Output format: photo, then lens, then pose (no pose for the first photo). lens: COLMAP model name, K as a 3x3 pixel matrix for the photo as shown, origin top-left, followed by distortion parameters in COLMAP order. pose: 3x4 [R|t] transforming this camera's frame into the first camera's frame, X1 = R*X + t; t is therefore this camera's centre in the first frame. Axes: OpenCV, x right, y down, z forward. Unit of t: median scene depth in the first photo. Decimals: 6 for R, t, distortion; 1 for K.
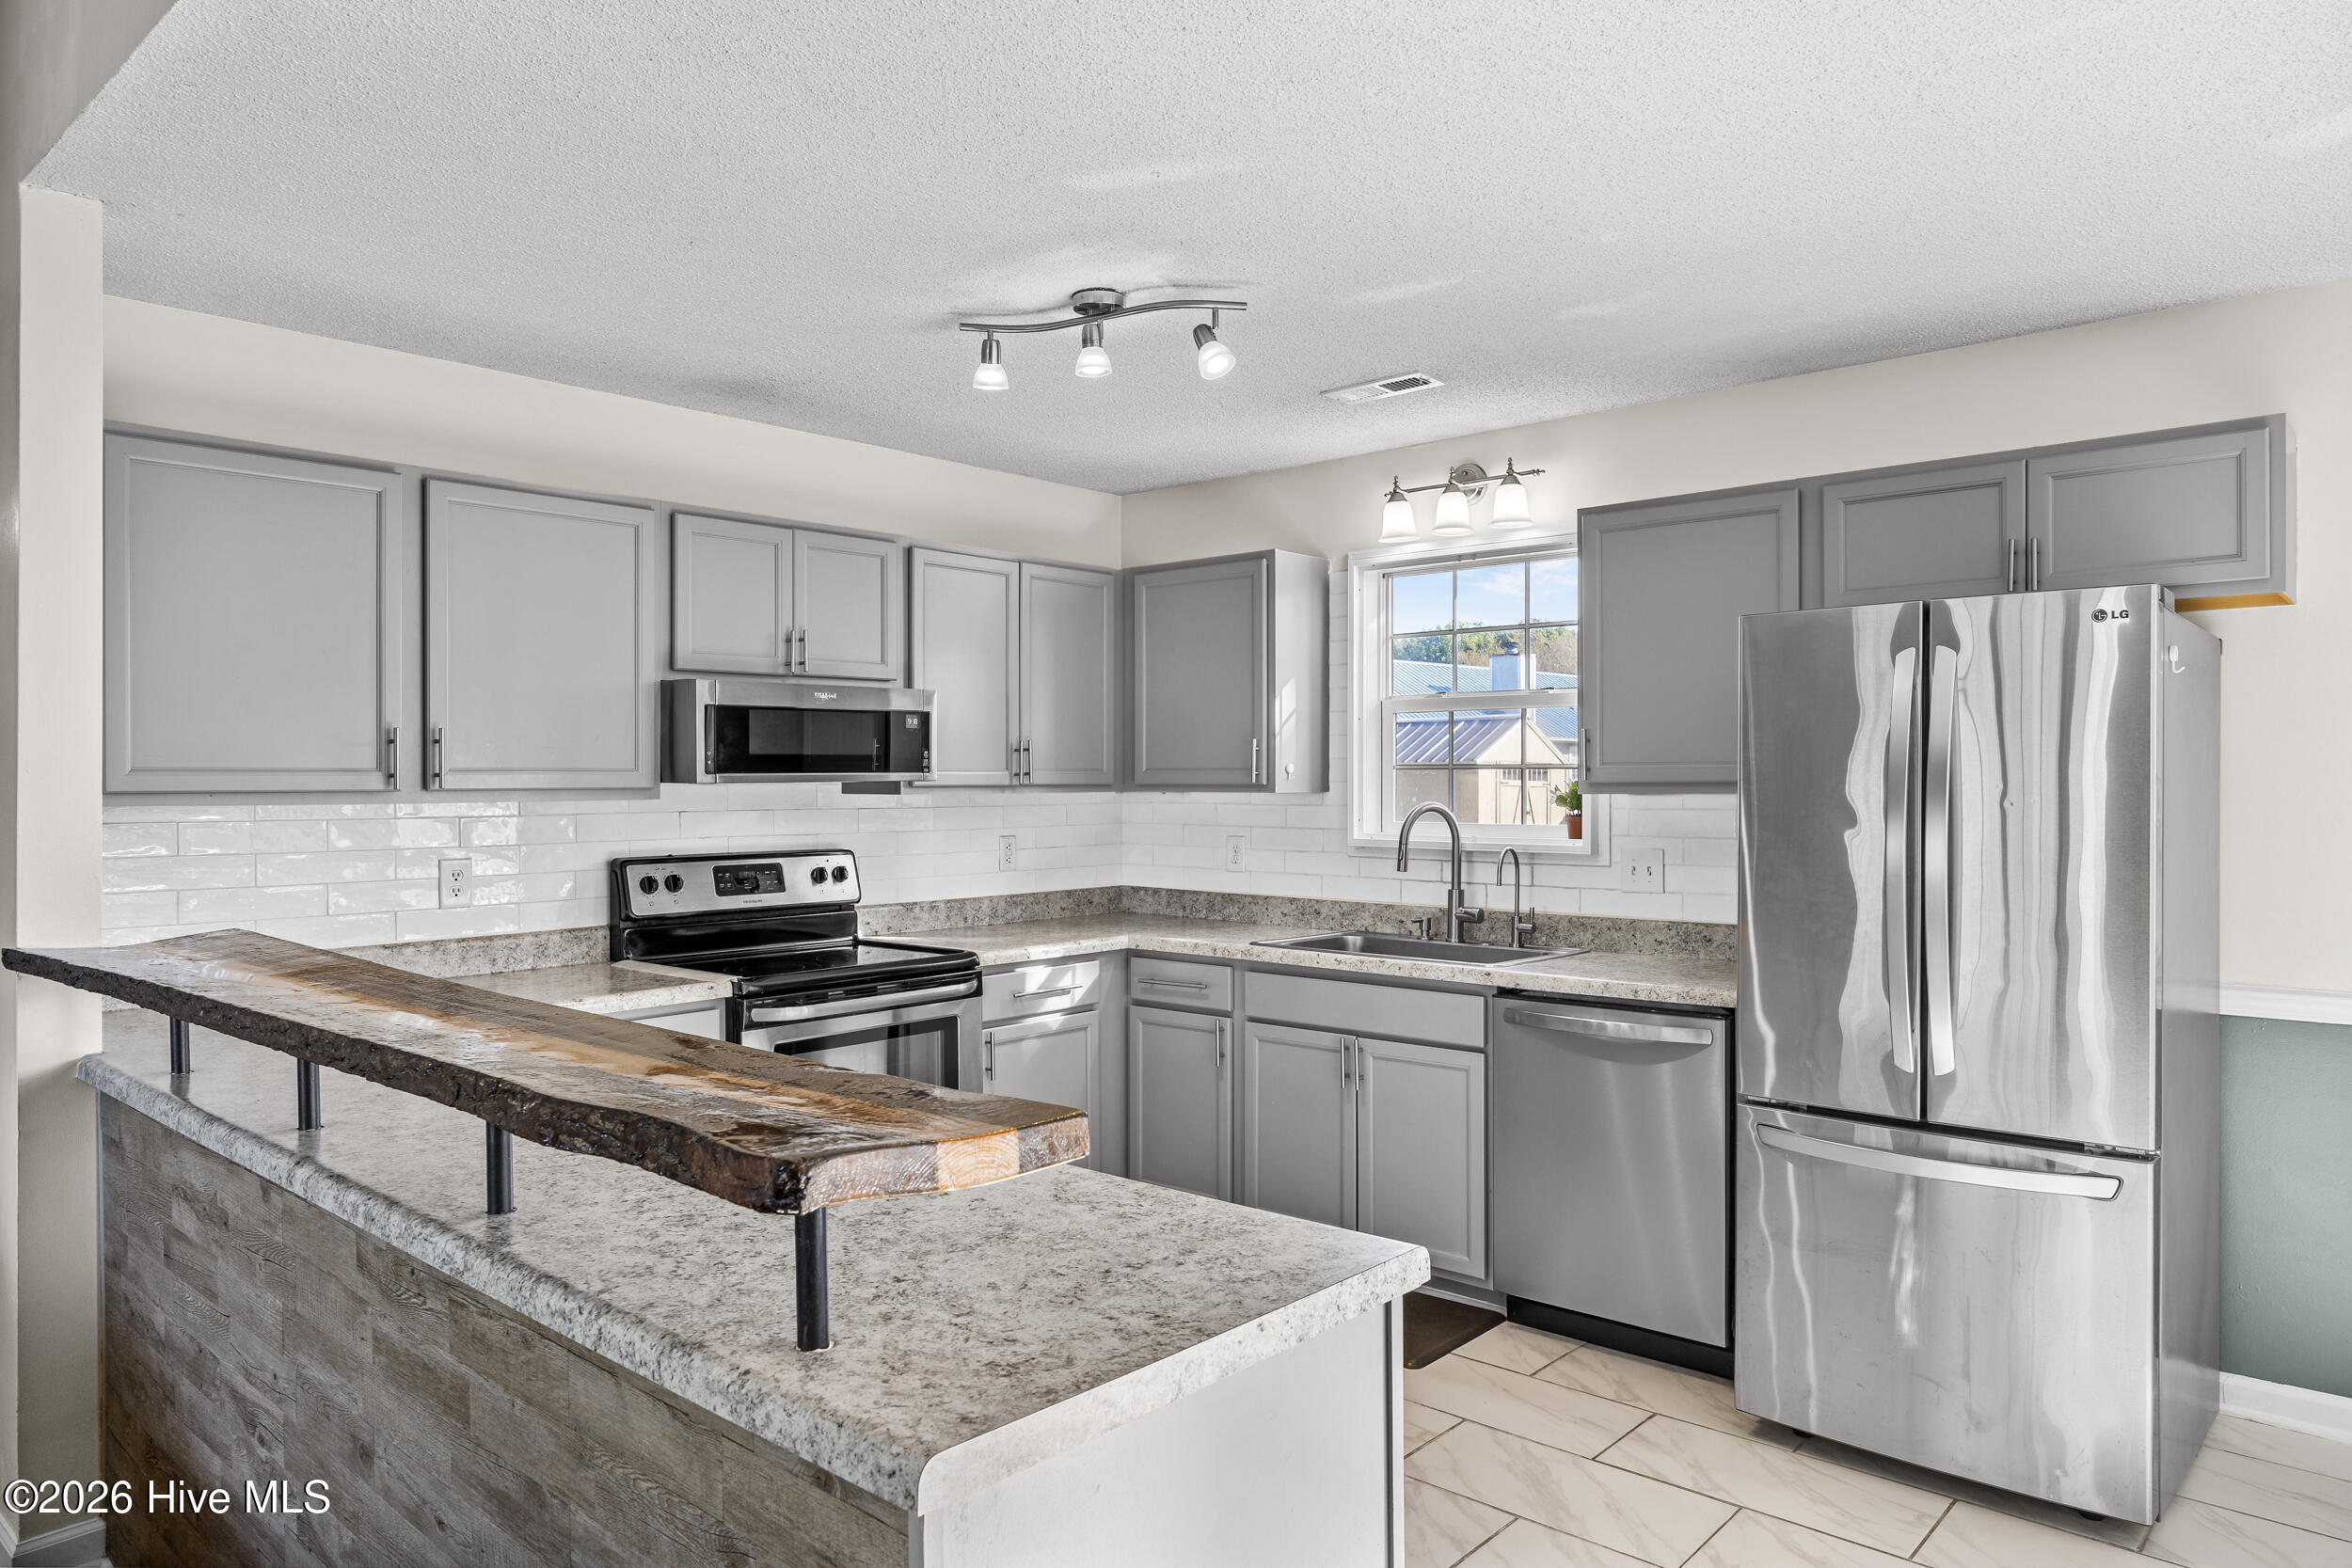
lens RADIAL K [[1508.5, 0, 1167.6], [0, 1508.5, 784.2], [0, 0, 1]] dist [0.004350, 0.000906]
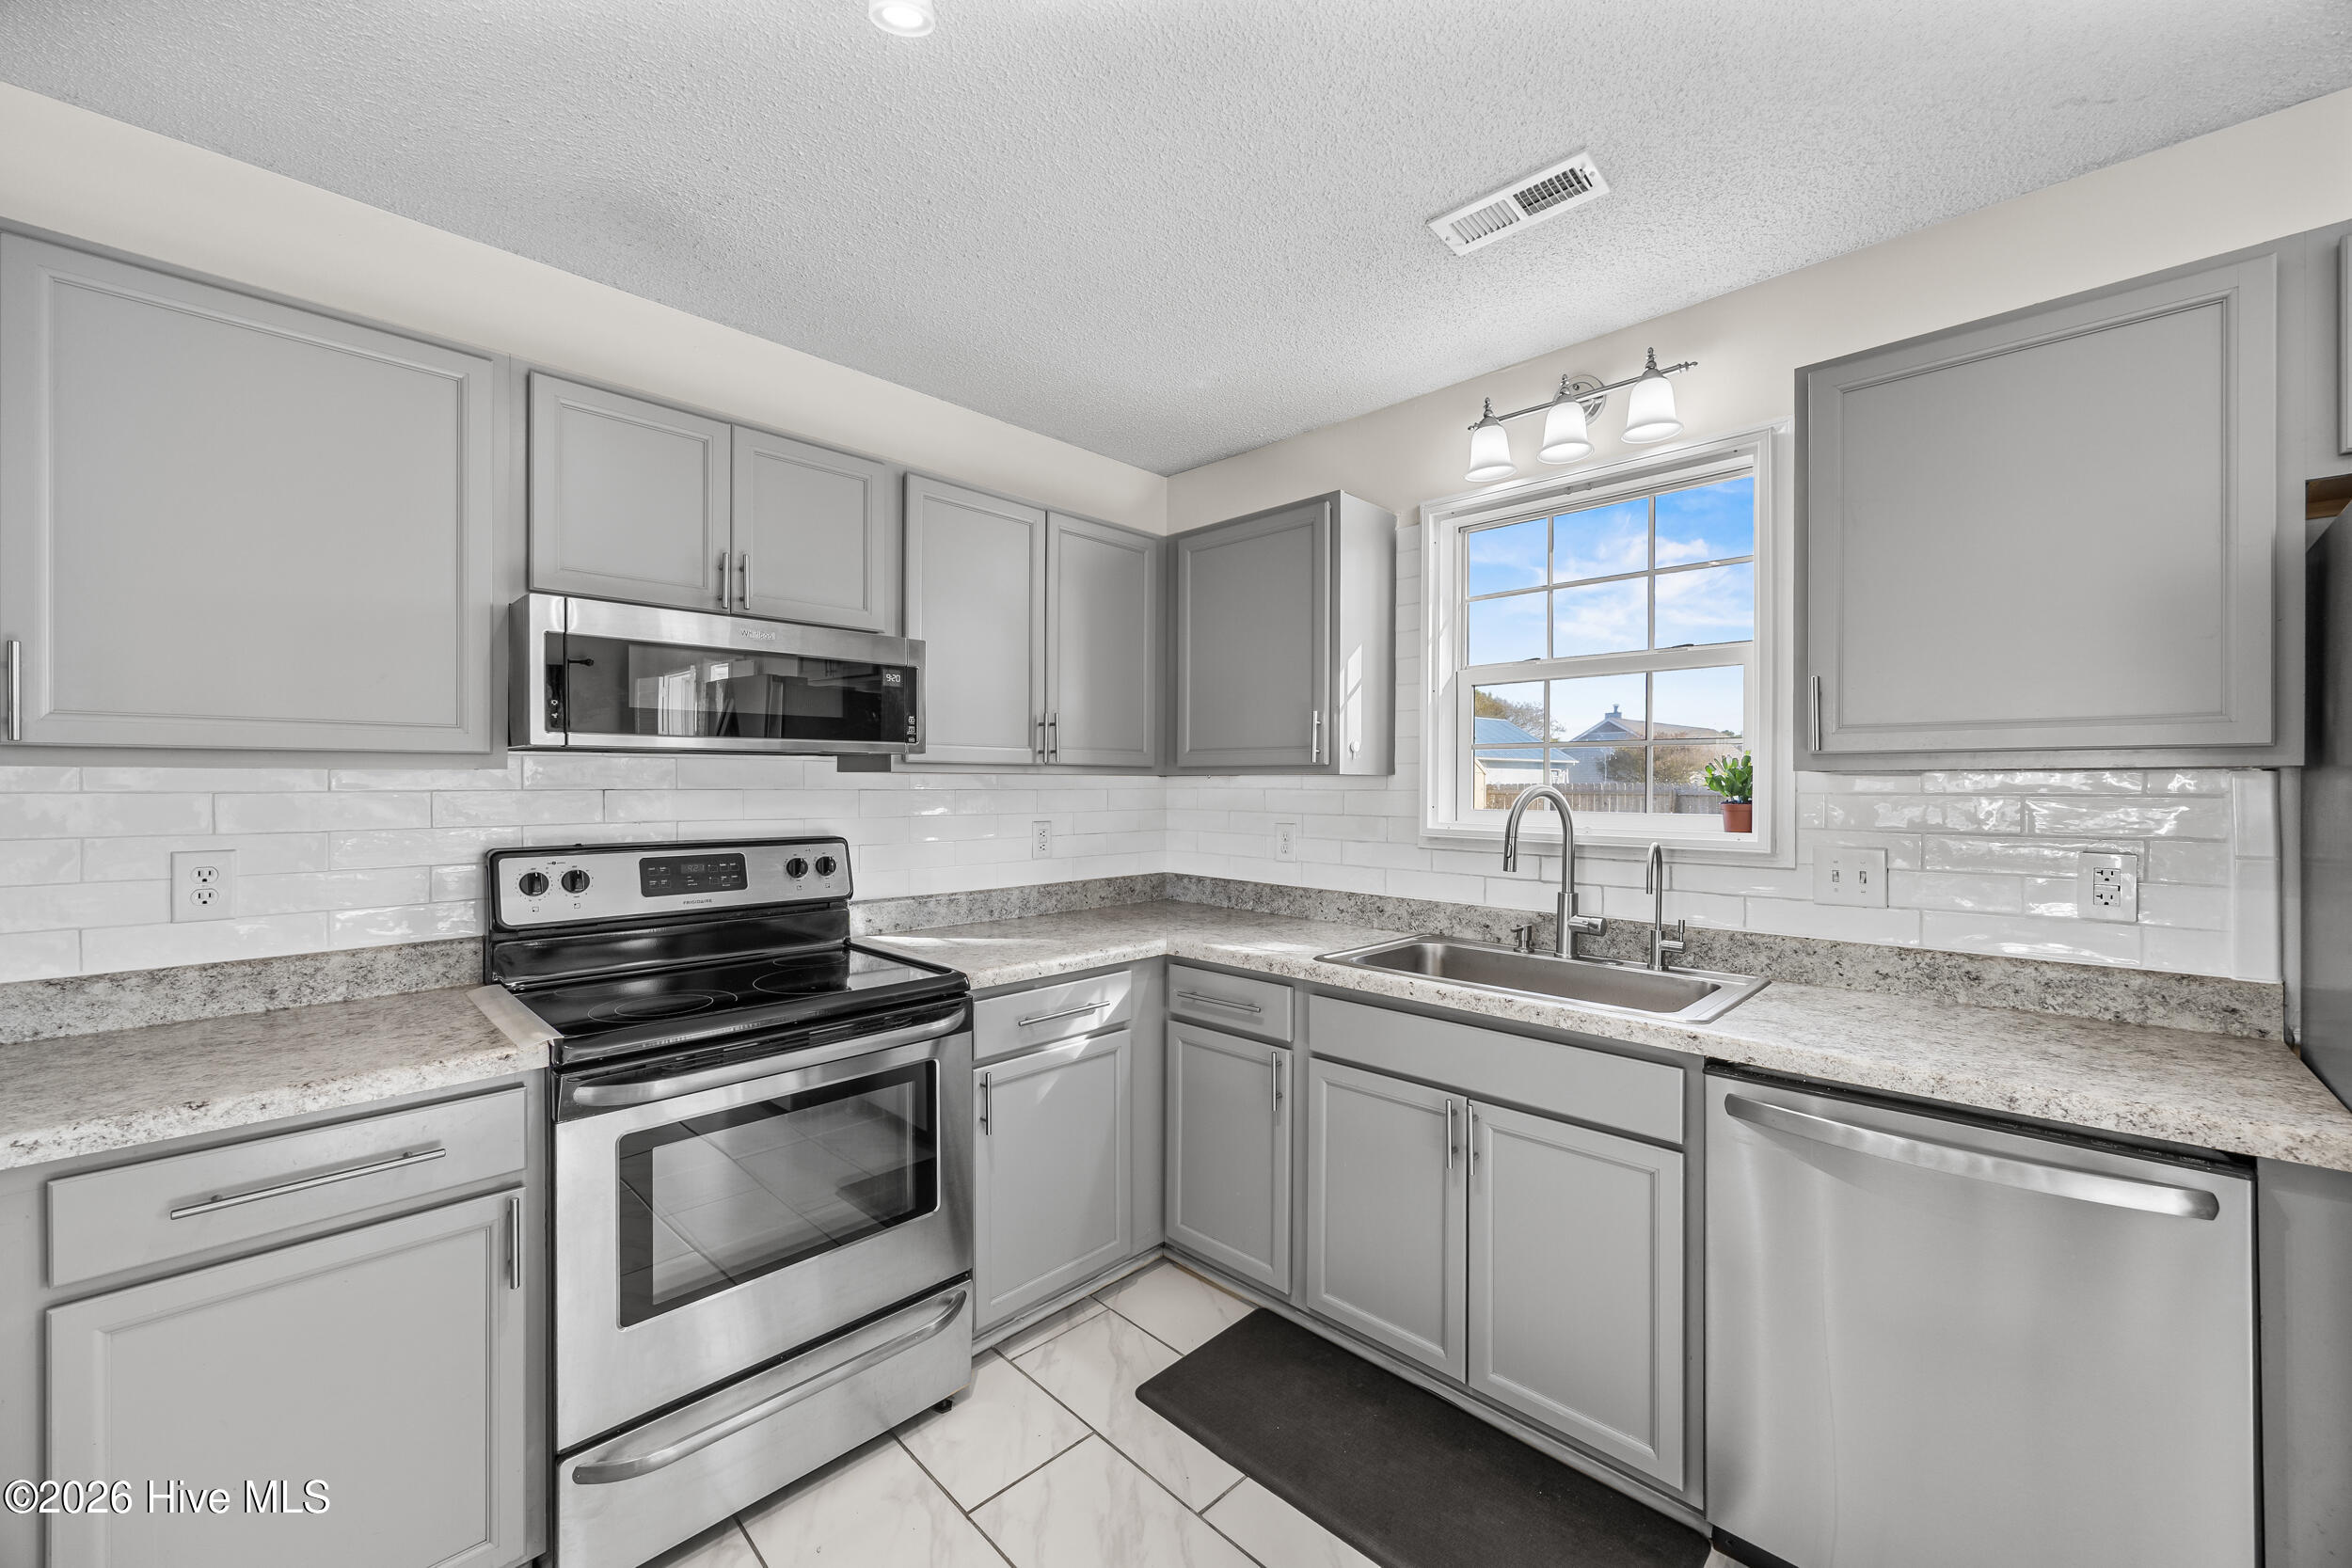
lens RADIAL K [[906.4, 0, 1143.6], [0, 906.4, 792.0], [0, 0, 1]] dist [-0.001465, 0.000000]
pose [[0.997271, 0.005869, -0.073600, -0.001716], [-0.005448, 0.999968, 0.005917, 0.014097], [0.073632, -0.005499, 0.997270, 0.509579]]
